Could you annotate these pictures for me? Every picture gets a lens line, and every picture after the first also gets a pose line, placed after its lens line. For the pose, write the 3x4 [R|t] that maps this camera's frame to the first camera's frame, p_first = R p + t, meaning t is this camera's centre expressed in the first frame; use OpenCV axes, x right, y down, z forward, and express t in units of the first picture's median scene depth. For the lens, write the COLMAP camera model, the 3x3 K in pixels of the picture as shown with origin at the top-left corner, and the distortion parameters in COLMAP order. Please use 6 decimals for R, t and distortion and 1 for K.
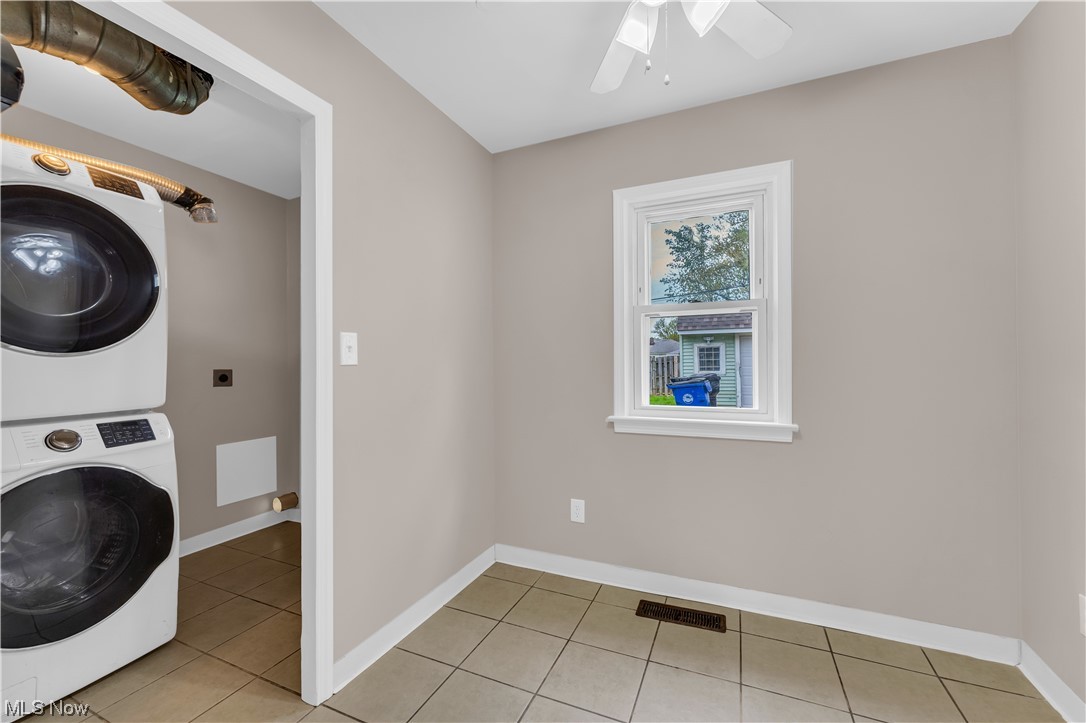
lens RADIAL K [[452.4, 0, 535.7], [0, 452.4, 356.3], [0, 0, 1]] dist [0.001409, 0.000137]
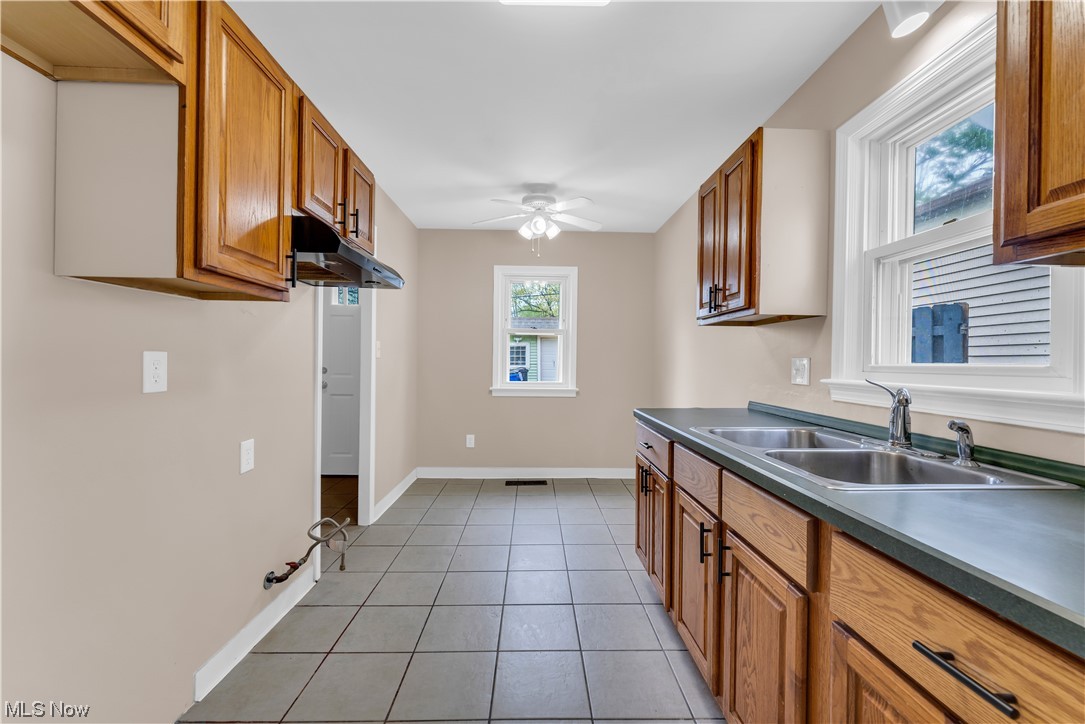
lens RADIAL K [[435.9, 0, 542.5], [0, 435.9, 362.0], [0, 0, 1]] dist [0.000627, 0.000013]
pose [[0.906063, 0.009244, 0.423042, -0.058010], [-0.019440, 0.999615, 0.019794, -0.001672], [-0.422697, -0.026159, 0.905894, -0.102774]]
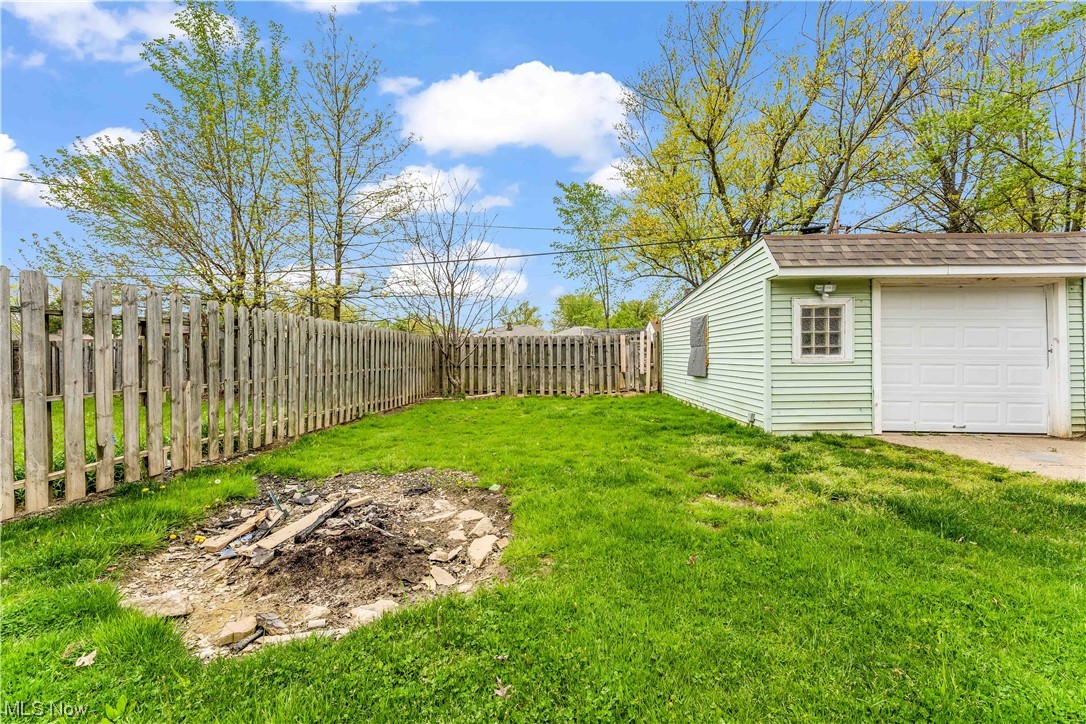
lens RADIAL K [[452.4, 0, 535.7], [0, 452.4, 356.8], [0, 0, 1]] dist [0.001409, 0.000137]
pose [[0.932840, -0.000214, 0.360290, -0.092512], [-0.008614, 0.999701, 0.022898, 0.027970], [-0.360187, -0.024463, 0.932559, 0.686673]]
